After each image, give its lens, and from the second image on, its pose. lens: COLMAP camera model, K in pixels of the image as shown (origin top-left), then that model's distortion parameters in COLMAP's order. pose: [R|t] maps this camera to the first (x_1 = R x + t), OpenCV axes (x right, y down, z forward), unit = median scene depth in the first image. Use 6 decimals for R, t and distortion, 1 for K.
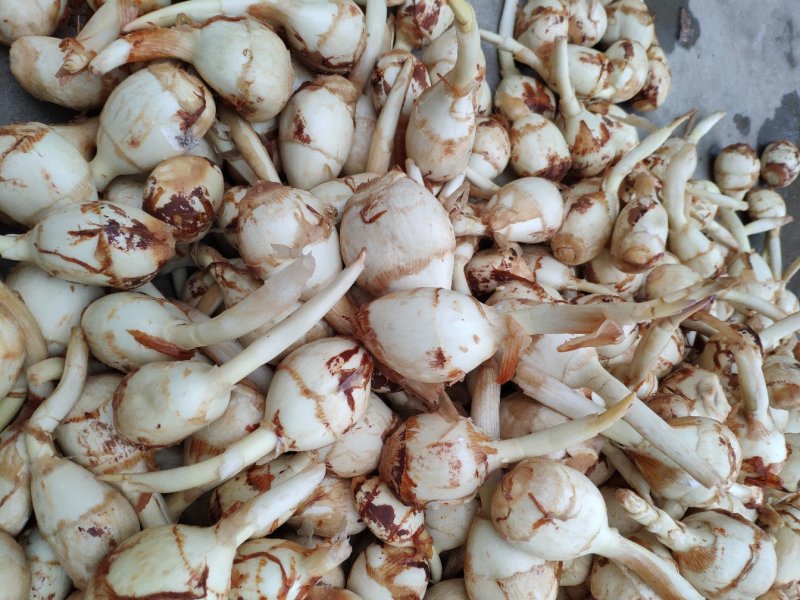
lens RADIAL K [[624.9, 0, 400.9], [0, 624.9, 279.6], [0, 0, 1]] dist [0.130746, -0.303709]
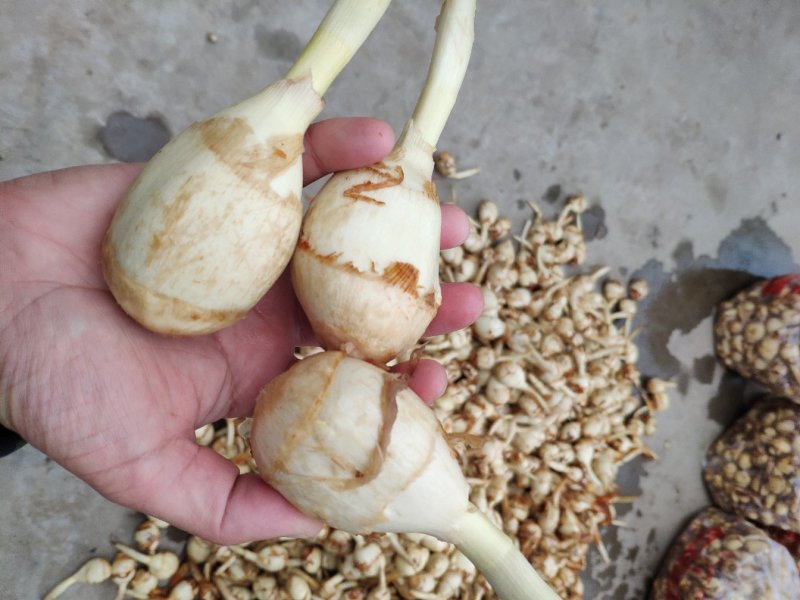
lens RADIAL K [[624.9, 0, 400.9], [0, 624.9, 279.6], [0, 0, 1]] dist [0.130746, -0.303709]
pose [[0.985641, 0.163484, -0.042258, -0.315567], [-0.165152, 0.985475, -0.039539, 0.031181], [0.035180, 0.045951, 0.998324, -2.514128]]
